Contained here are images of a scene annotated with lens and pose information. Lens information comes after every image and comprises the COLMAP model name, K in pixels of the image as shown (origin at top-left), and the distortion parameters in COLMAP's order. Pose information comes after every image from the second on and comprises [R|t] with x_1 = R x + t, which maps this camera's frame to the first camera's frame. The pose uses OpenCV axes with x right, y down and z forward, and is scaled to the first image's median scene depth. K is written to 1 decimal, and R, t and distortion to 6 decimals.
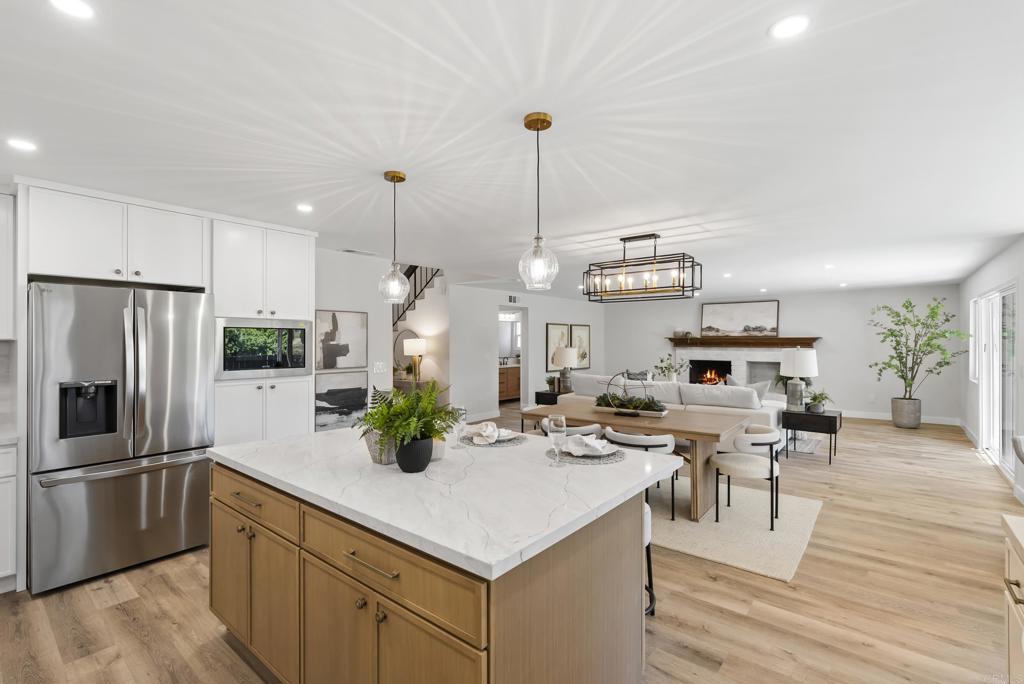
lens RADIAL K [[467.8, 0, 511.1], [0, 467.8, 338.4], [0, 0, 1]] dist [-0.003520, 0.001240]
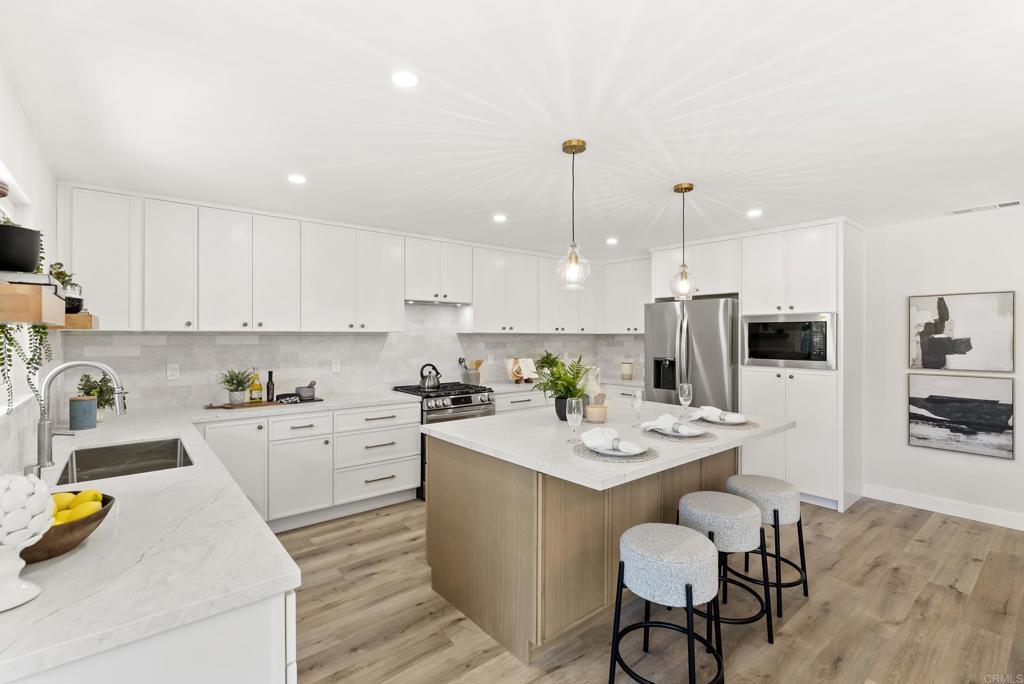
lens RADIAL K [[467.8, 0, 511.1], [0, 467.8, 338.4], [0, 0, 1]] dist [-0.003520, 0.001240]
pose [[-0.197963, 0.006993, -0.980185, 0.340866], [0.007082, 0.999959, 0.005703, 0.002358], [0.980184, -0.005813, -0.198005, 0.295288]]
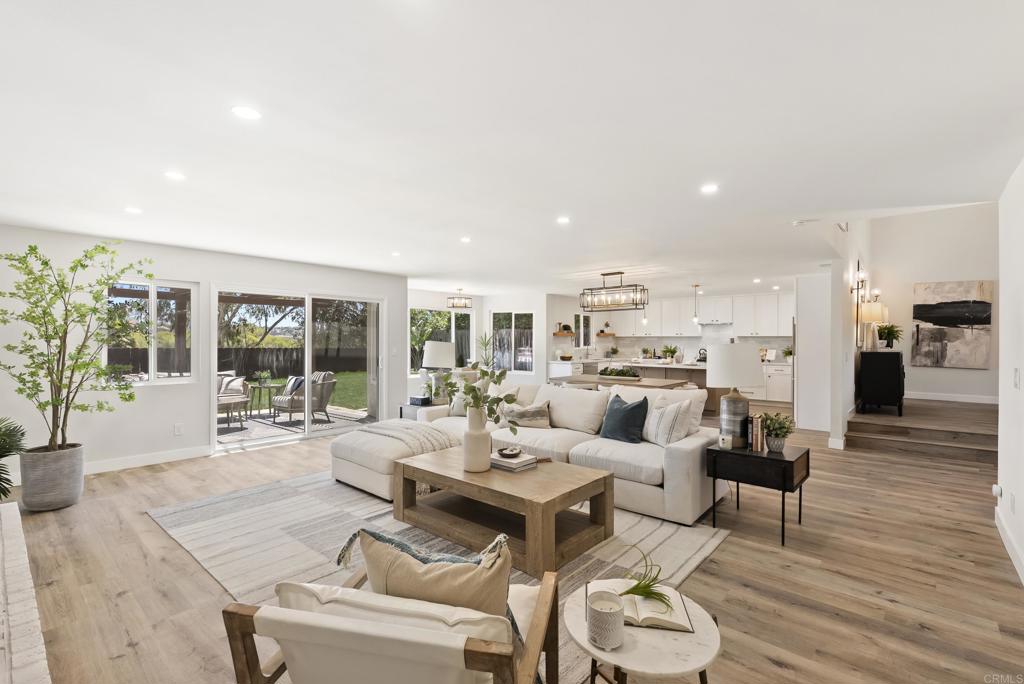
lens RADIAL K [[466.3, 0, 512.0], [0, 466.3, 342.0], [0, 0, 1]] dist [-0.000637, 0.000600]
pose [[-0.999423, -0.001945, 0.033917, 0.334782], [-0.002005, 0.999997, -0.001723, 0.019501], [-0.033913, -0.001790, -0.999423, 1.561059]]
